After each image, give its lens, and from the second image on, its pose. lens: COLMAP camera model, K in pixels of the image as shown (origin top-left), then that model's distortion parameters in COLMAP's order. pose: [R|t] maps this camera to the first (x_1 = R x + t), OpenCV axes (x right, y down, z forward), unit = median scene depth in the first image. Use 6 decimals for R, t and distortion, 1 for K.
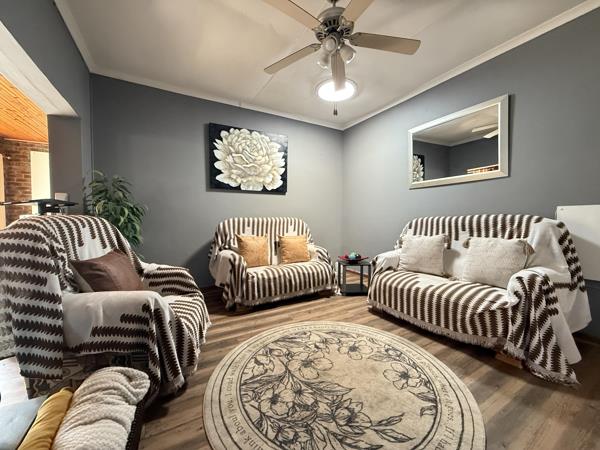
lens RADIAL K [[239.6, 0, 297.4], [0, 239.6, 223.4], [0, 0, 1]] dist [-0.001346, 0.000332]
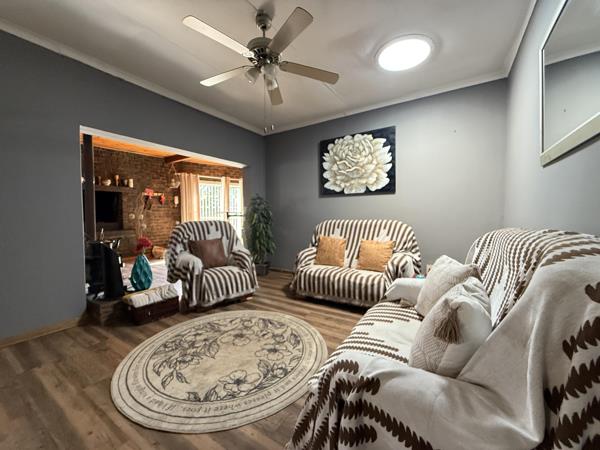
lens RADIAL K [[239.6, 0, 297.9], [0, 239.6, 224.1], [0, 0, 1]] dist [-0.001346, 0.000332]
pose [[0.458529, 0.031713, -0.888114, 0.663981], [-0.017259, 0.999492, 0.026779, -0.031524], [0.888512, 0.003049, 0.458843, 0.343159]]
